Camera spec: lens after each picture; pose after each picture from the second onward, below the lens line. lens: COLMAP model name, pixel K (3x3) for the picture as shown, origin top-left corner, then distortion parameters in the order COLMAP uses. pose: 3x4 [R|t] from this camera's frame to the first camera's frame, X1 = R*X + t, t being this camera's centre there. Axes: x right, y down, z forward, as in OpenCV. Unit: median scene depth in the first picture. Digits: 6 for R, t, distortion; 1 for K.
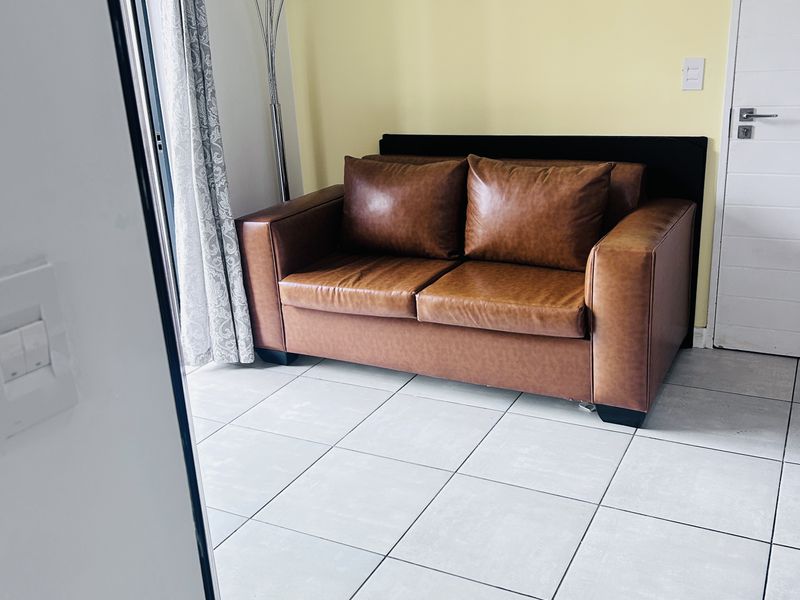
lens RADIAL K [[784.6, 0, 427.0], [0, 784.6, 313.9], [0, 0, 1]] dist [0.139068, -0.328752]
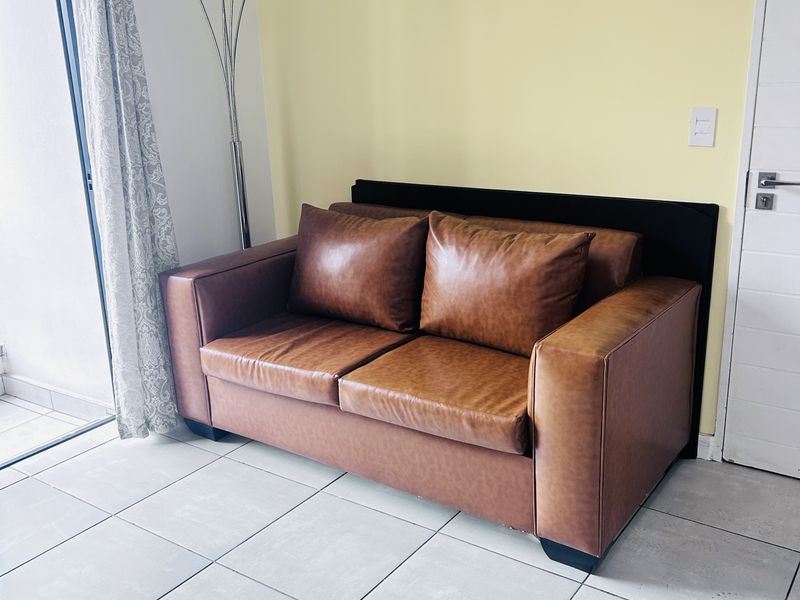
lens RADIAL K [[784.6, 0, 427.0], [0, 784.6, 313.9], [0, 0, 1]] dist [0.139068, -0.328752]
pose [[0.991351, 0.060610, -0.116407, 0.164330], [-0.064025, 0.997614, -0.025820, -0.074236], [0.114564, 0.033049, 0.992866, 0.173428]]
